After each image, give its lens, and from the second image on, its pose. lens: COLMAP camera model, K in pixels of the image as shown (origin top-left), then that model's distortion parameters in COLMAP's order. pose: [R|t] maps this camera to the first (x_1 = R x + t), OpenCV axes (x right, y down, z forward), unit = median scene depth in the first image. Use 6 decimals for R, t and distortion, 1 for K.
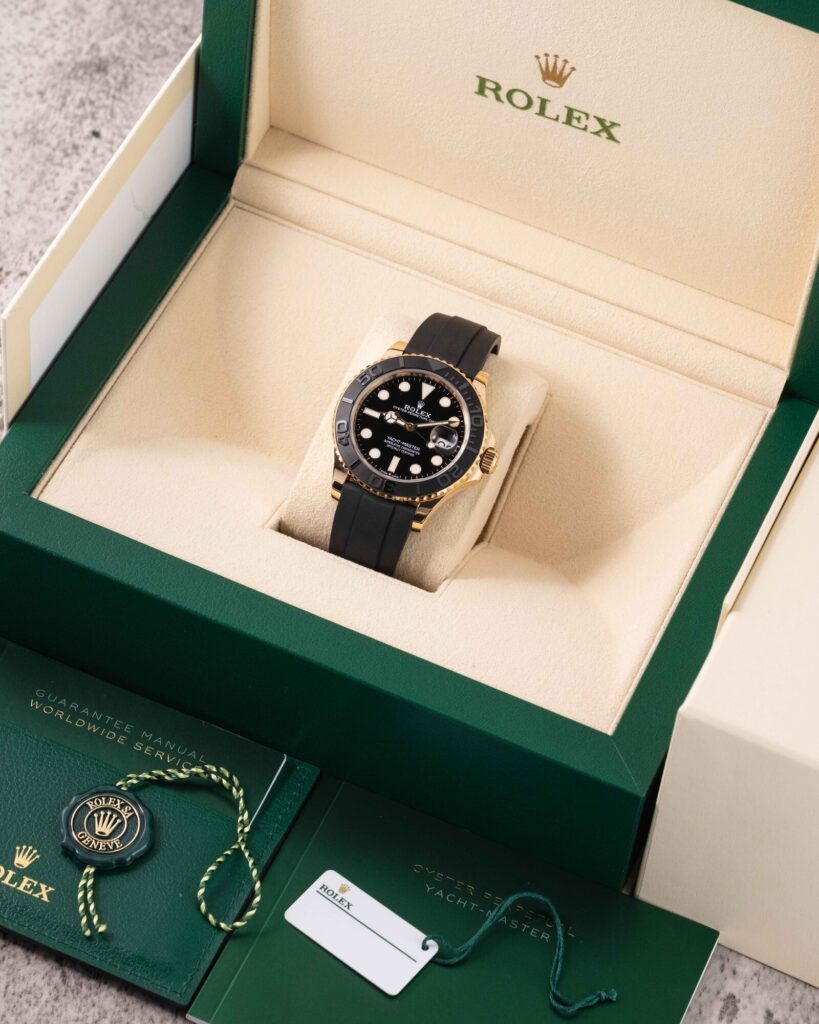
lens RADIAL K [[3923.1, 0, 409.5], [0, 3923.1, 512.0], [0, 0, 1]] dist [0.317140, 1.226946]
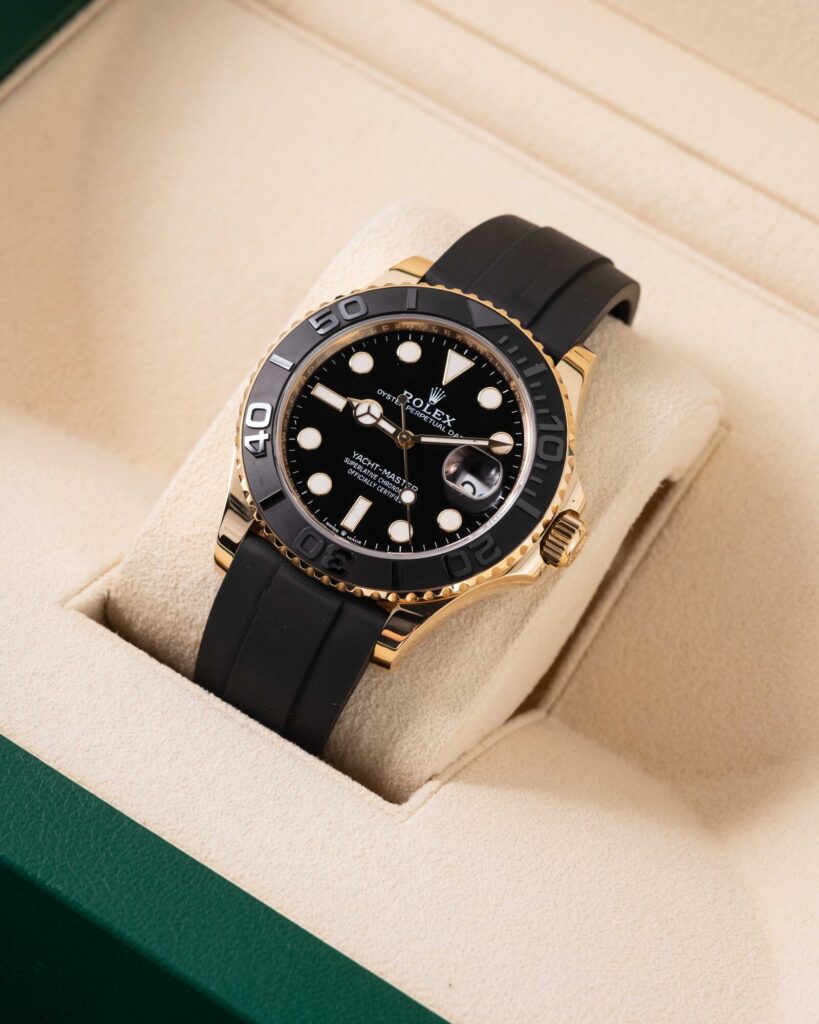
lens RADIAL K [[3923.1, 0, 409.5], [0, 3923.1, 512.0], [0, 0, 1]] dist [0.317140, 1.226946]
pose [[0.985379, 0.155528, -0.069566, 0.033872], [-0.157312, 0.987328, -0.020913, -0.003714], [0.065432, 0.031551, 0.997358, 0.540471]]
